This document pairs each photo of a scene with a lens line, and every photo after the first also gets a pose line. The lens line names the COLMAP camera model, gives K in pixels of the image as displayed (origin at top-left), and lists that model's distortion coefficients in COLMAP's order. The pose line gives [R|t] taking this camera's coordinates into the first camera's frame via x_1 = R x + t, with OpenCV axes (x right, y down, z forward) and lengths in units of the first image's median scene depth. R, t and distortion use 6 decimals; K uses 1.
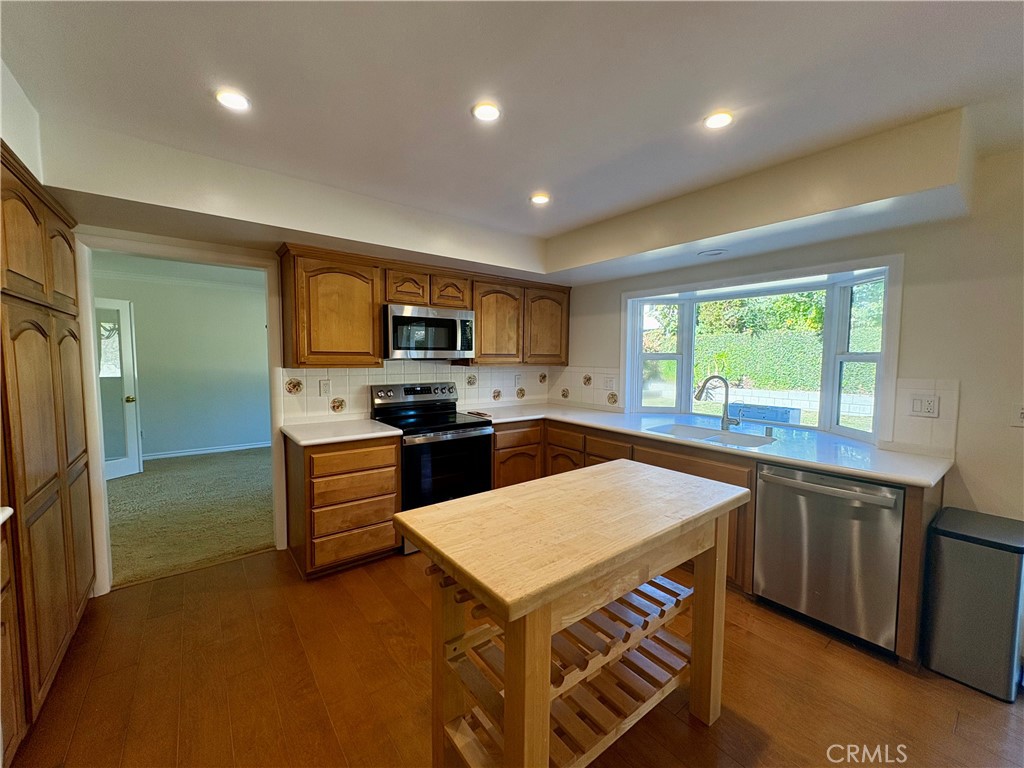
lens RADIAL K [[408.7, 0, 508.4], [0, 408.7, 382.2], [0, 0, 1]] dist [0.001794, -0.000135]
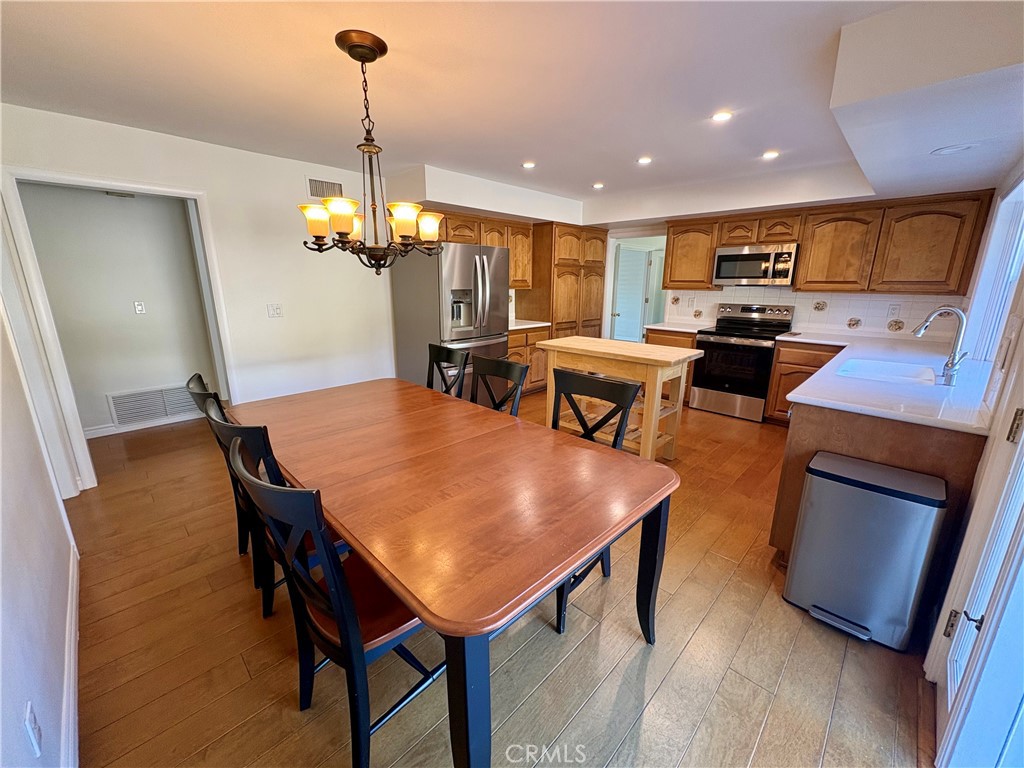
lens RADIAL K [[408.7, 0, 511.1], [0, 408.7, 385.5], [0, 0, 1]] dist [0.001794, -0.000135]
pose [[0.144619, 0.240098, -0.959916, 1.047442], [-0.065672, 0.970304, 0.232802, 0.001271], [0.987306, 0.029372, 0.156092, 0.023977]]
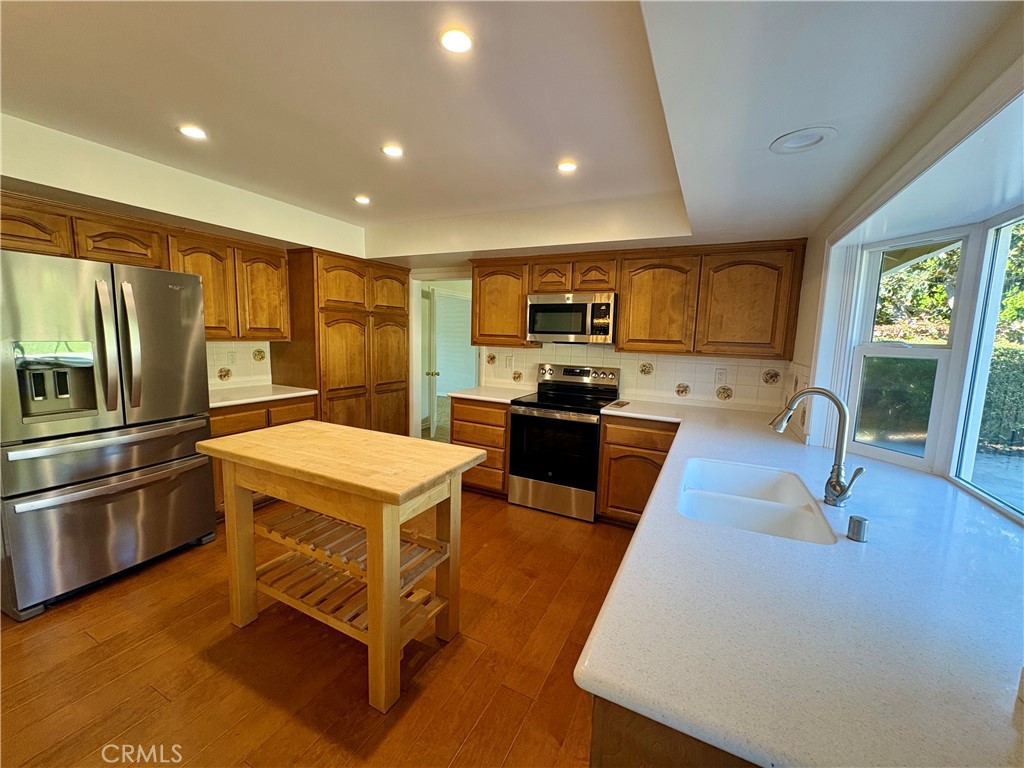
lens RADIAL K [[408.7, 0, 510.0], [0, 408.7, 386.6], [0, 0, 1]] dist [0.001794, -0.000135]
pose [[0.439680, 0.121216, -0.889937, 0.688600], [-0.082670, 0.992107, 0.094288, -0.030644], [0.894342, 0.032115, 0.446230, 0.386967]]
